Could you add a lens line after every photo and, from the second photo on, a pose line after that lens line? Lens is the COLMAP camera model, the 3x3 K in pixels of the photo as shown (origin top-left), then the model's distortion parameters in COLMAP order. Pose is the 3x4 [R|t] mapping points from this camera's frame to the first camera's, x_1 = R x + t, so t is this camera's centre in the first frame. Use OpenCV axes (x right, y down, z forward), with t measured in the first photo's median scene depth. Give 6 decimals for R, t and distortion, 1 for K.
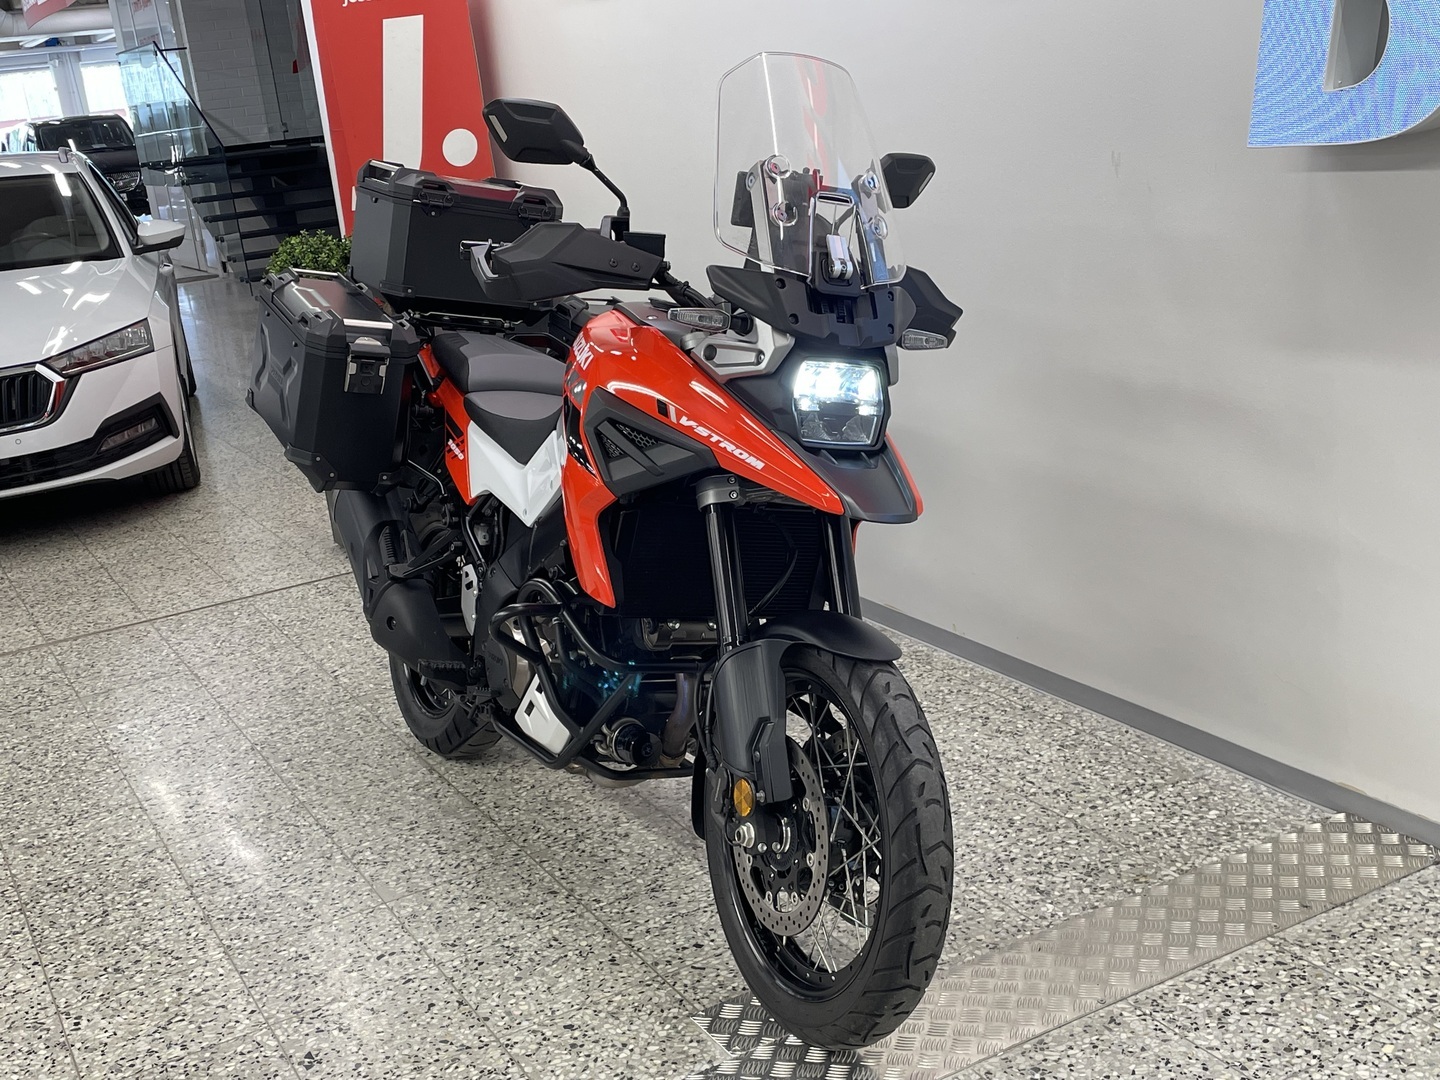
lens RADIAL K [[1692.3, 0, 721.1], [0, 1692.3, 536.3], [0, 0, 1]] dist [0.081297, -0.057453]
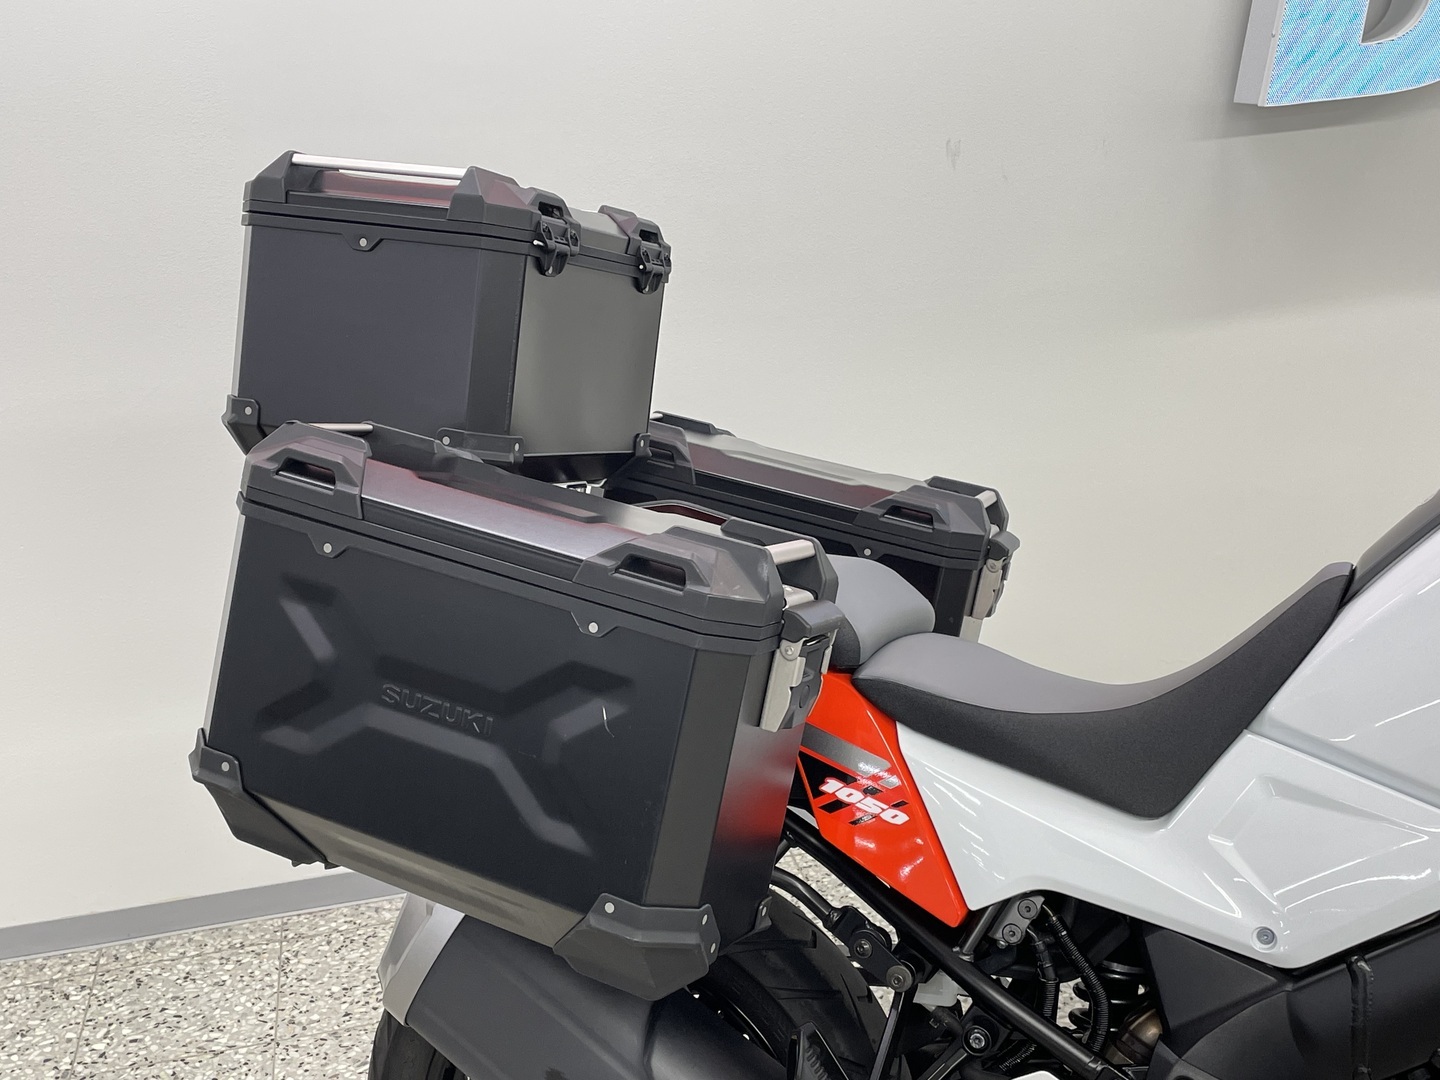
lens RADIAL K [[1667.6, 0, 694.3], [0, 1667.6, 512.8], [0, 0, 1]] dist [0.114338, -0.236877]
pose [[0.785753, -0.126796, 0.605405, -0.497286], [0.145419, 0.989198, 0.018439, -0.156383], [-0.601204, 0.073549, 0.795704, 0.766202]]
